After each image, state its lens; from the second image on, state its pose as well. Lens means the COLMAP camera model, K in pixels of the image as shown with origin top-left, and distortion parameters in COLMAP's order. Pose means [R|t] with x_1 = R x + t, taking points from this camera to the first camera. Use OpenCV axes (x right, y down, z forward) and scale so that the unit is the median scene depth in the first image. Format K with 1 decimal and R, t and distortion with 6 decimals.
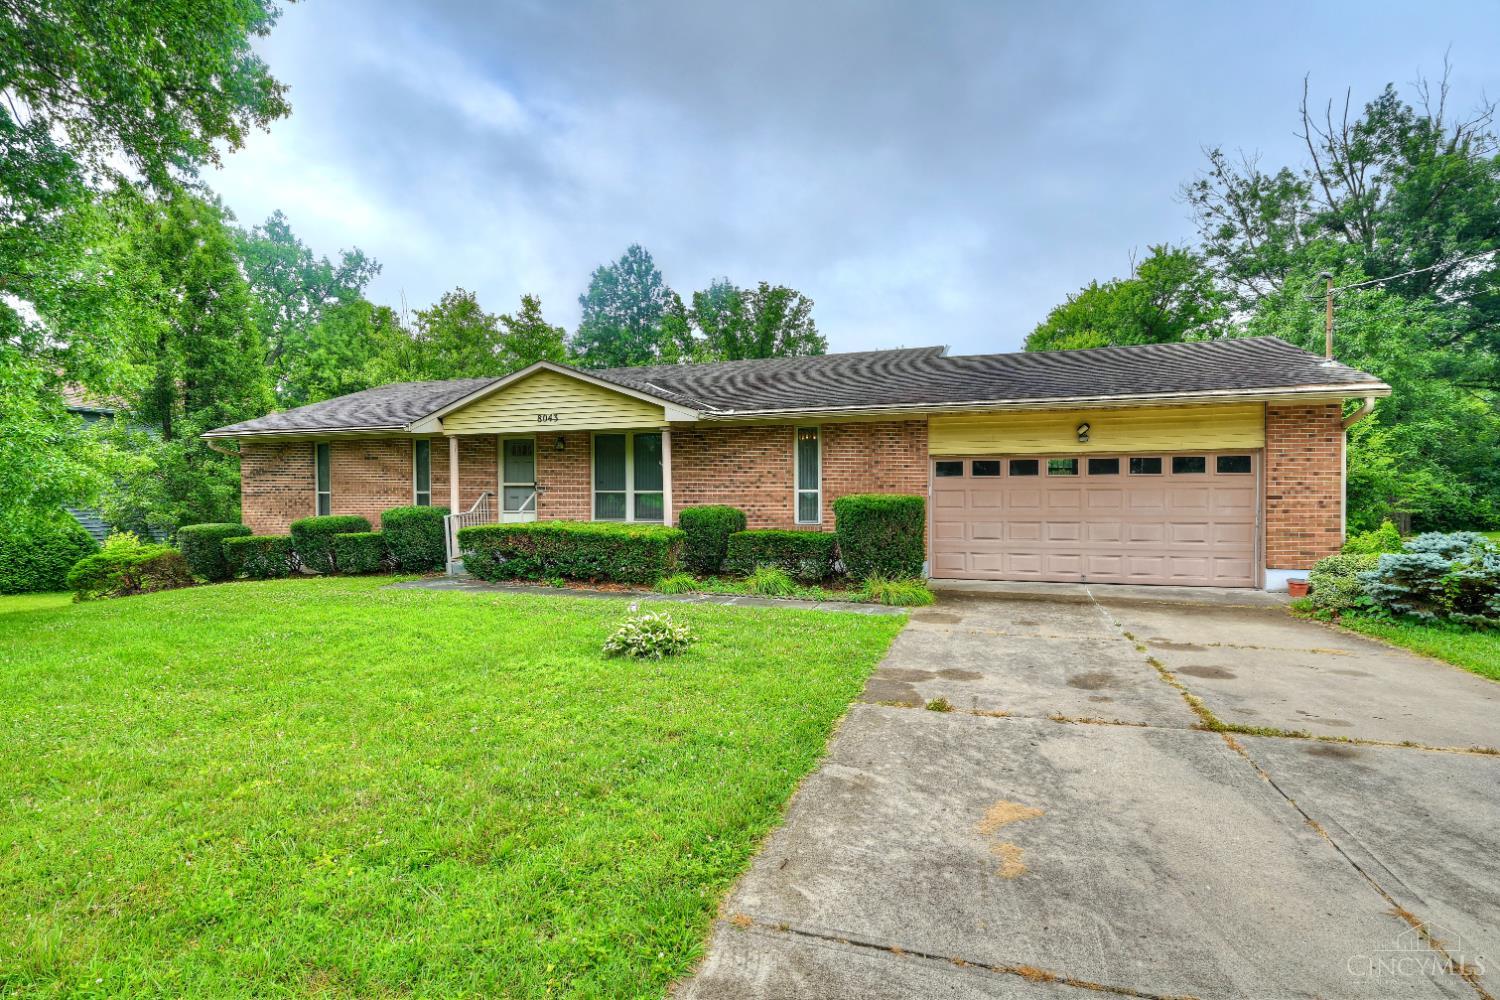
lens RADIAL K [[736.4, 0, 749.2], [0, 736.4, 504.2], [0, 0, 1]] dist [0.002129, -0.000561]
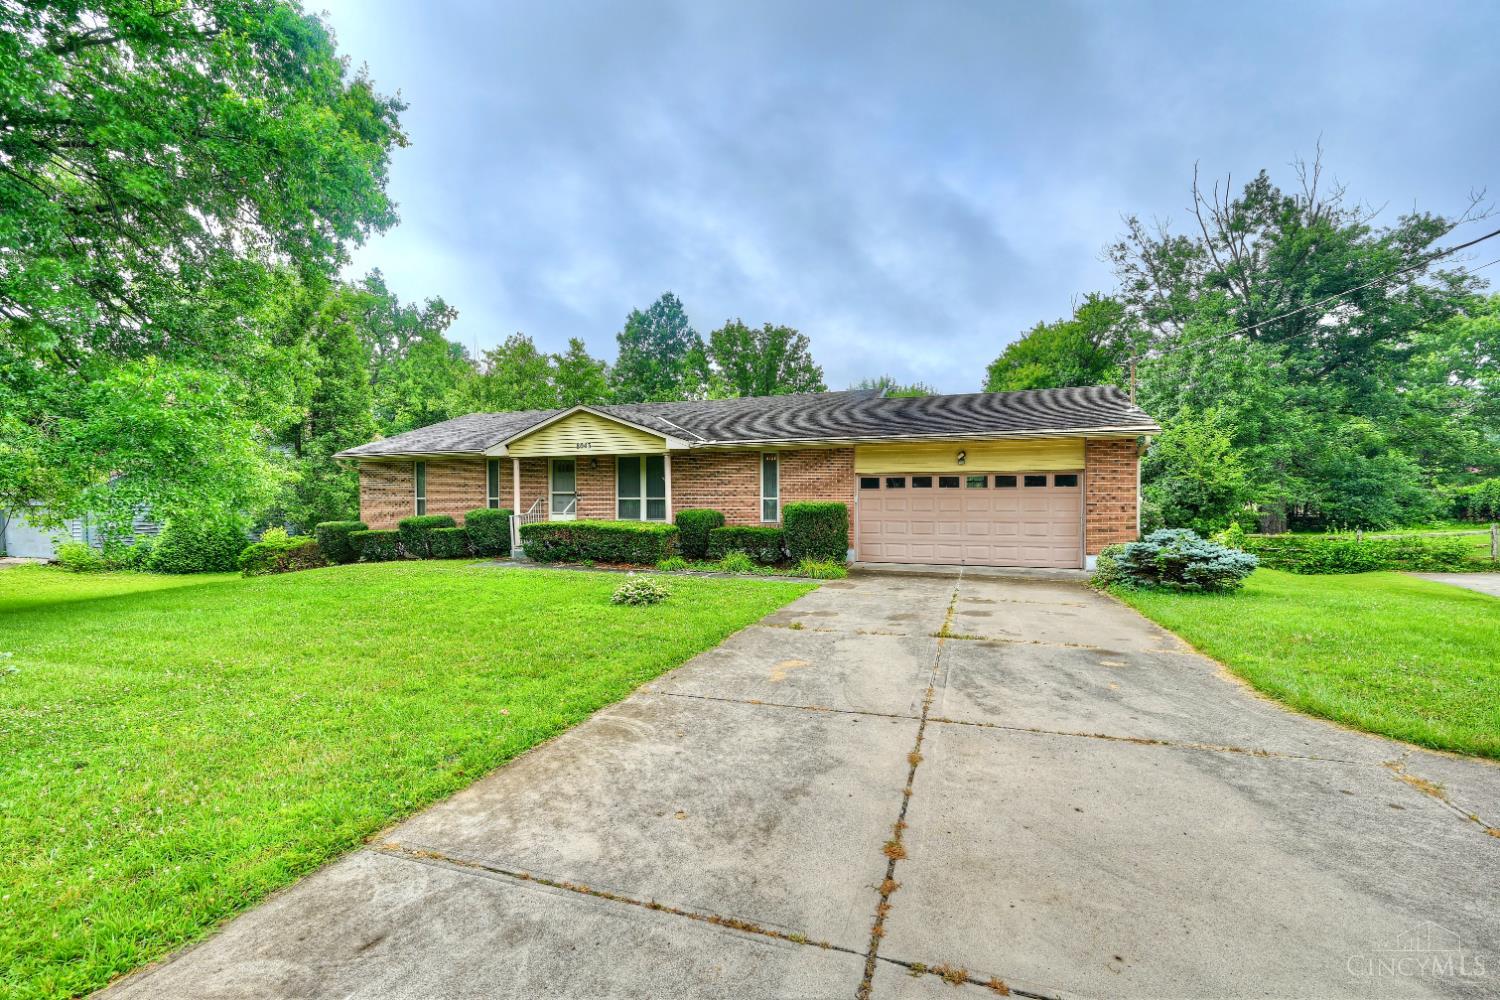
lens RADIAL K [[646.4, 0, 751.4], [0, 646.4, 501.6], [0, 0, 1]] dist [0.002999, 0.000374]
pose [[0.999601, 0.001916, -0.028170, 0.066232], [-0.002115, 0.999973, -0.007016, -0.003162], [0.028156, 0.007073, 0.999579, -0.180272]]
